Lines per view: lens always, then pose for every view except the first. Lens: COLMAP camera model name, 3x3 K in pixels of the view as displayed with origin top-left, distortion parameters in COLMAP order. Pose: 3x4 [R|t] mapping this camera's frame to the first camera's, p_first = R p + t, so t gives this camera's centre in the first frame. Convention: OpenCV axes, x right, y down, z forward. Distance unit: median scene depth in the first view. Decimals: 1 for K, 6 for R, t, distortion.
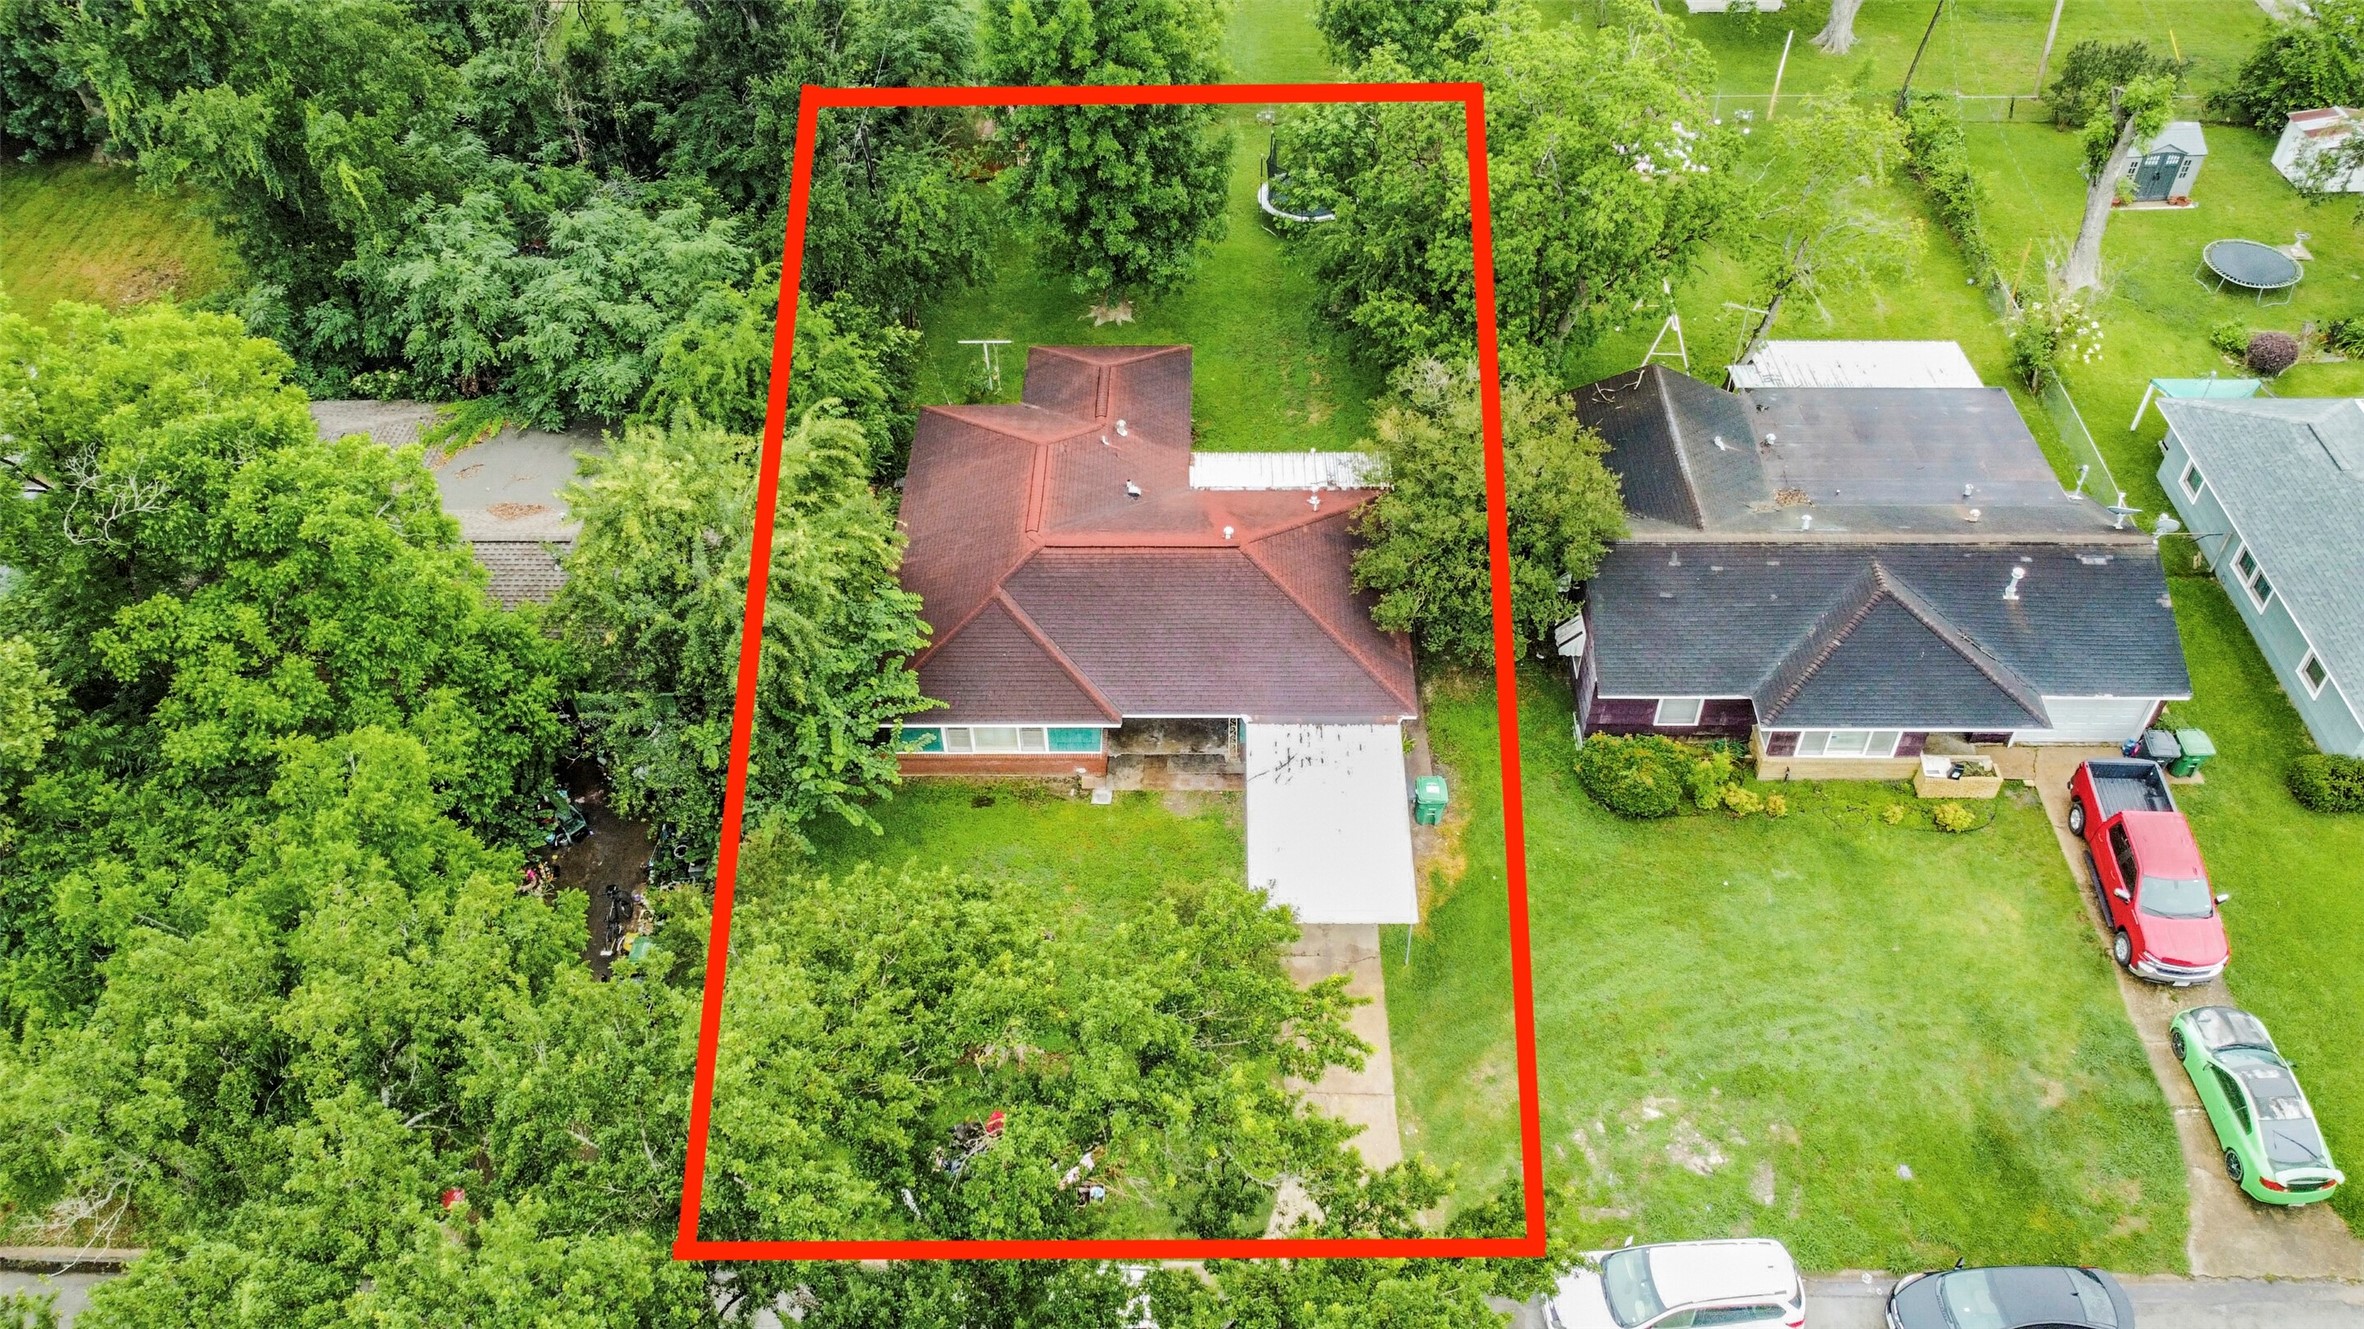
lens RADIAL K [[1763.8, 0, 1176.5], [0, 1763.8, 662.8], [0, 0, 1]] dist [-0.002568, 0.002073]
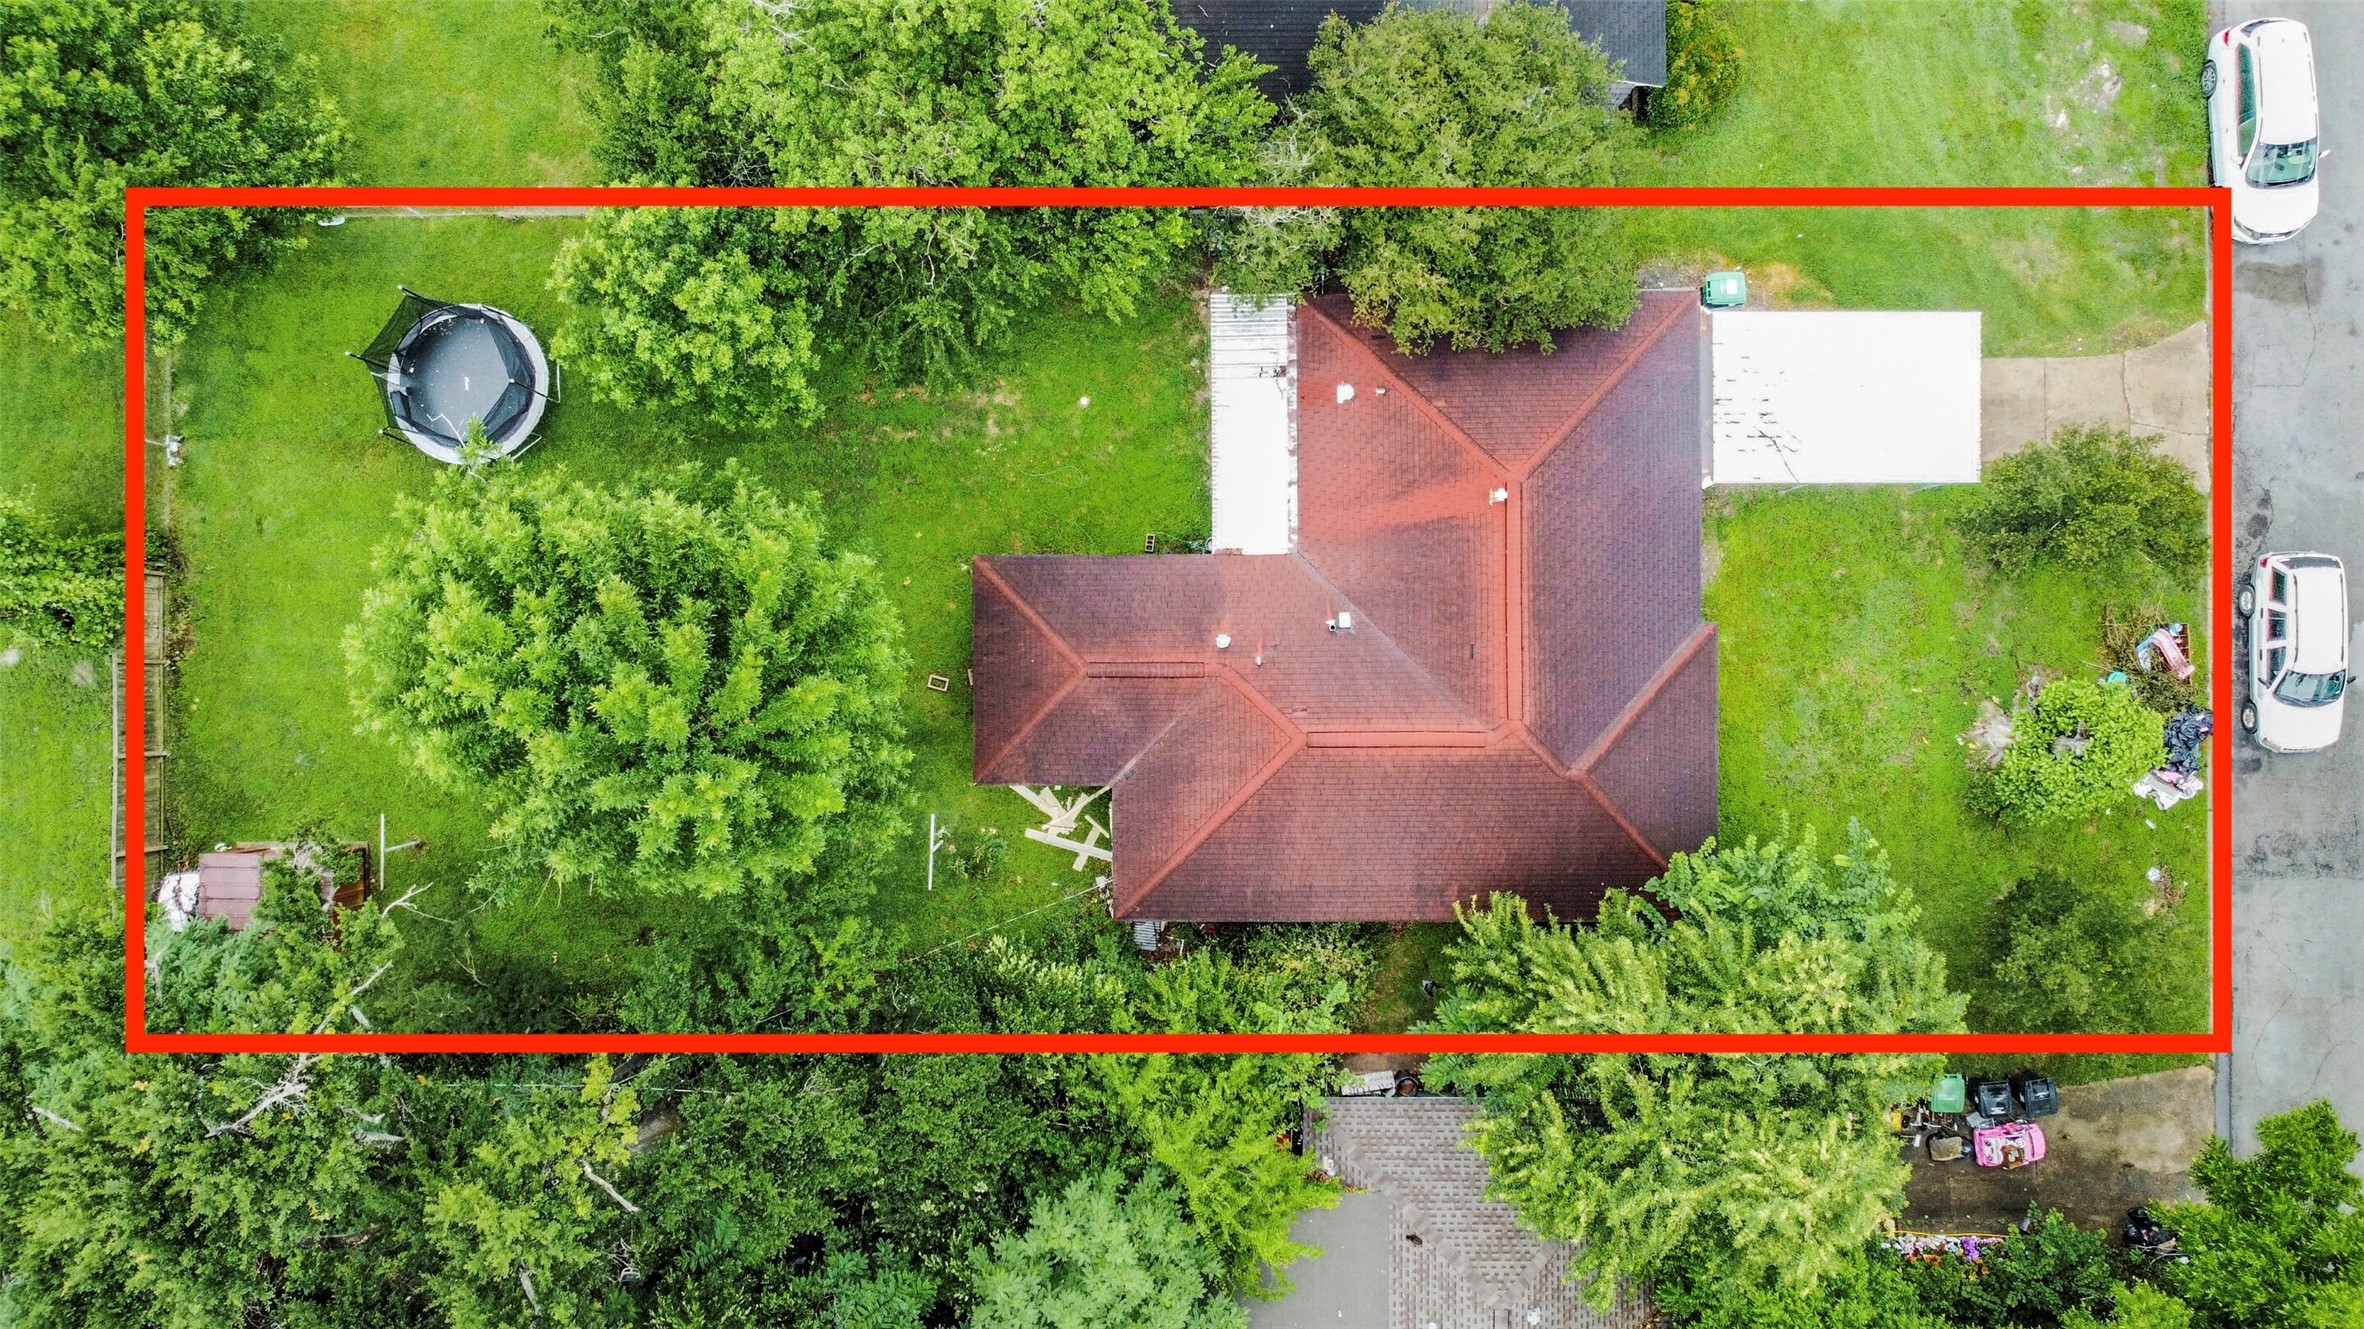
lens RADIAL K [[1763.8, 0, 1181.6], [0, 1763.8, 659.5], [0, 0, 1]] dist [-0.002568, 0.002073]
pose [[-0.017246, -0.999833, -0.005982, -0.034579], [0.687819, -0.016206, 0.725701, -0.692610], [-0.725677, 0.008401, 0.687984, 0.498761]]
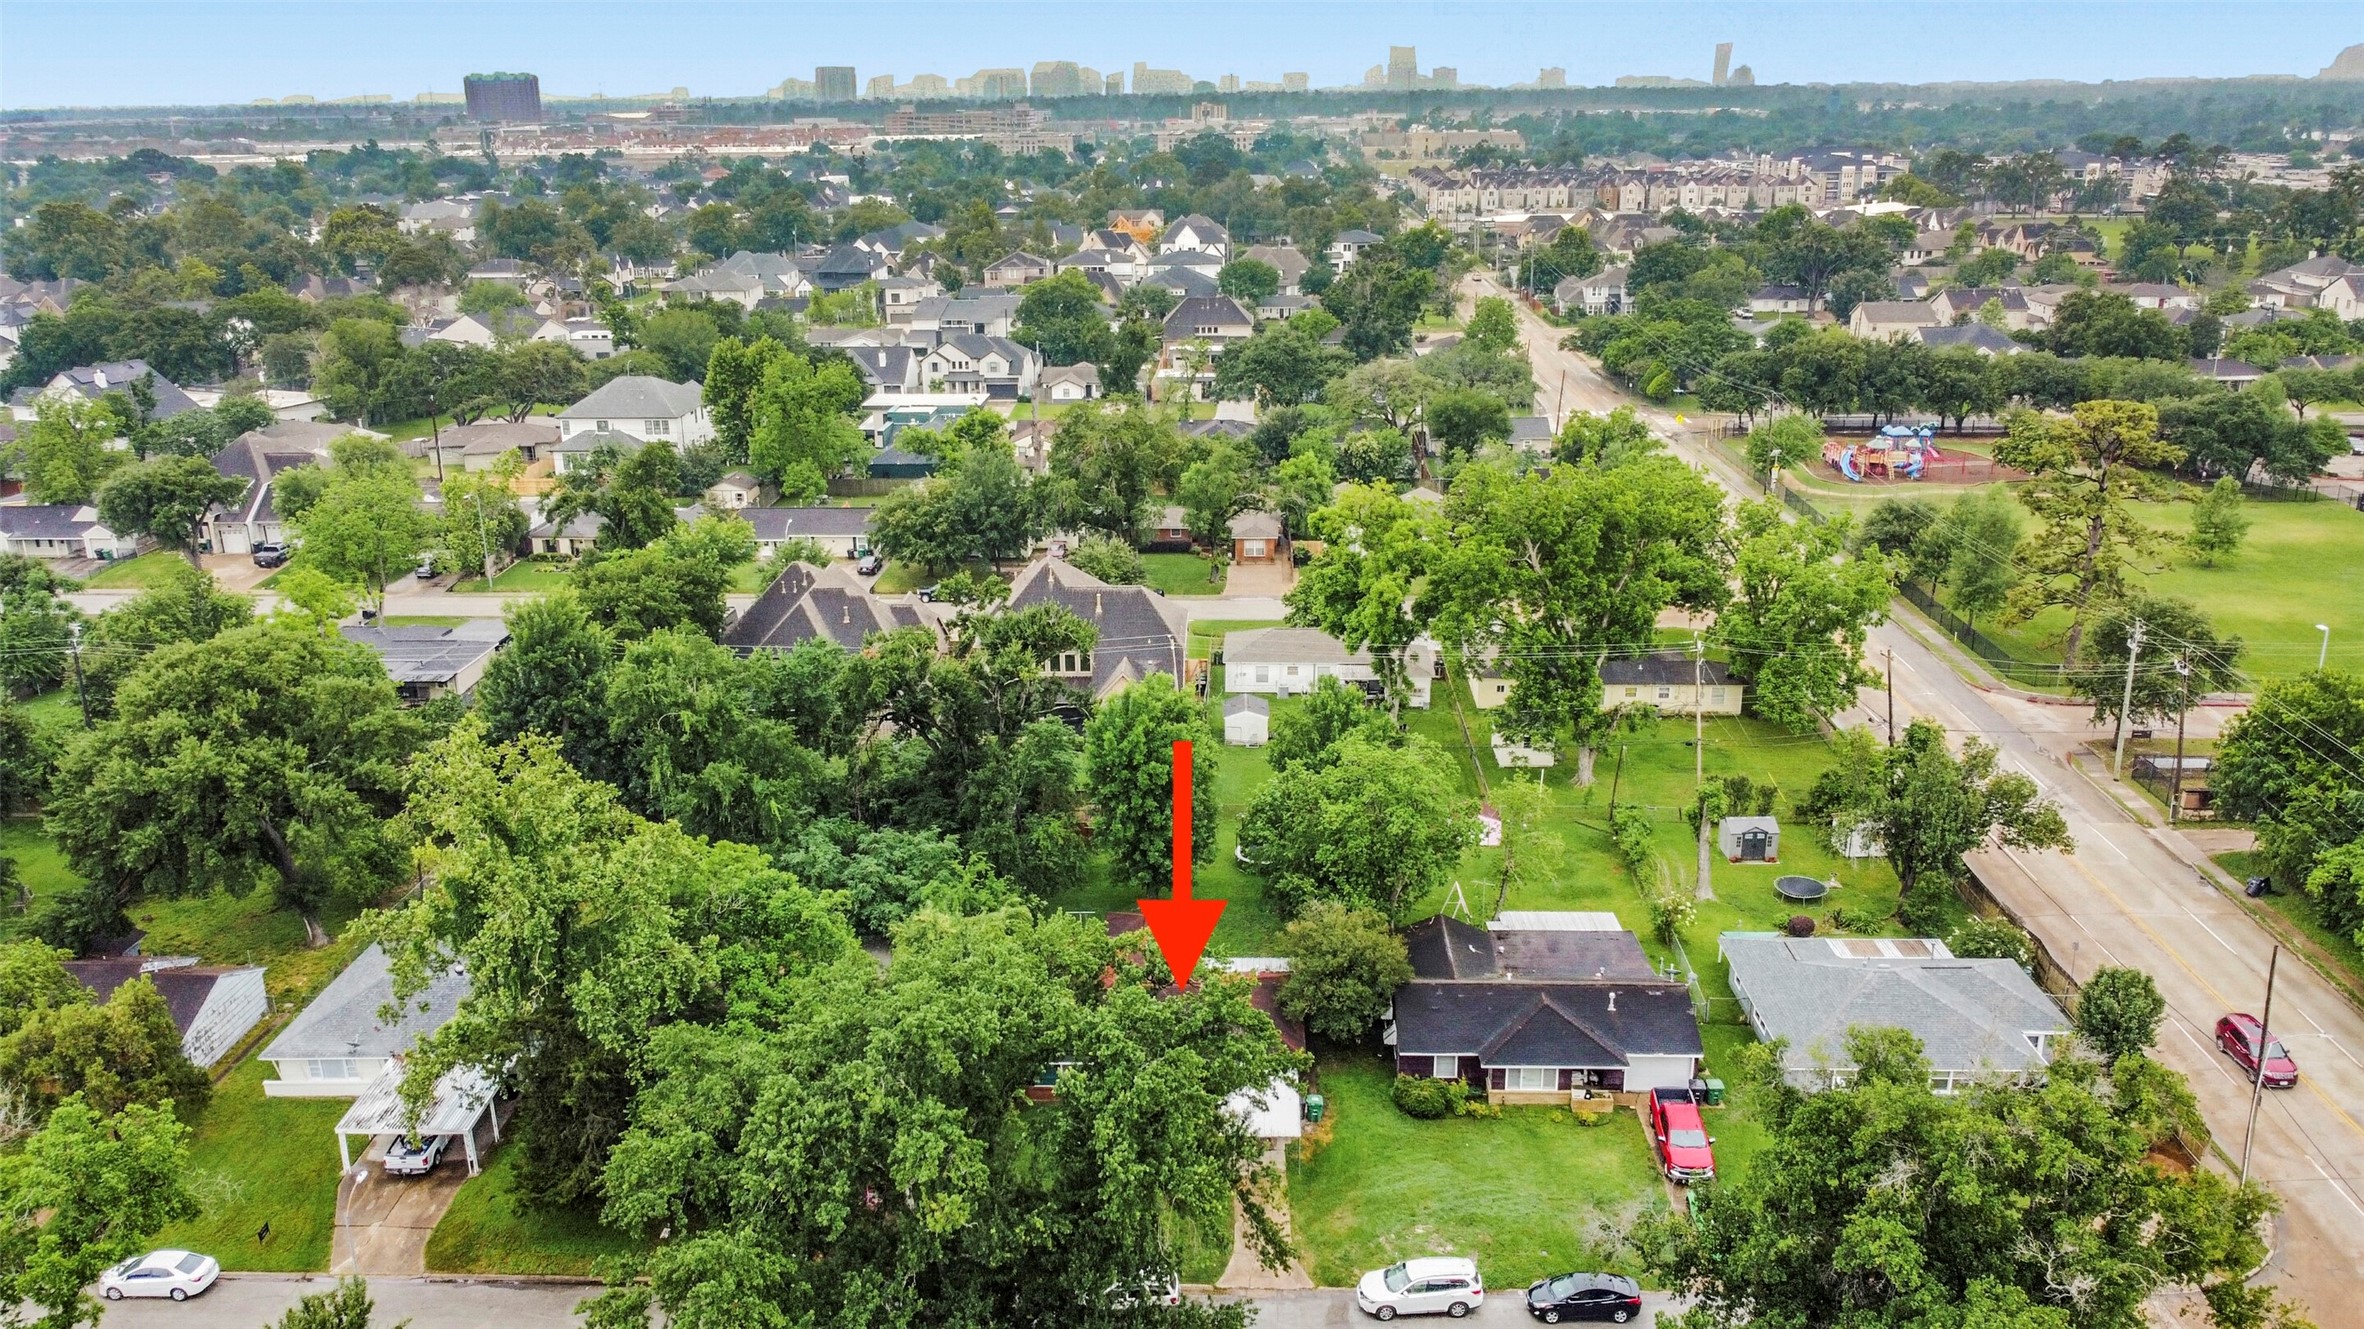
lens RADIAL K [[1763.8, 0, 1180.8], [0, 1763.8, 667.8], [0, 0, 1]] dist [-0.002568, 0.002073]
pose [[0.999913, 0.006047, -0.011744, 0.016154], [-0.010621, 0.896665, -0.442583, 0.442678], [0.007854, 0.442669, 0.896651, -0.826193]]
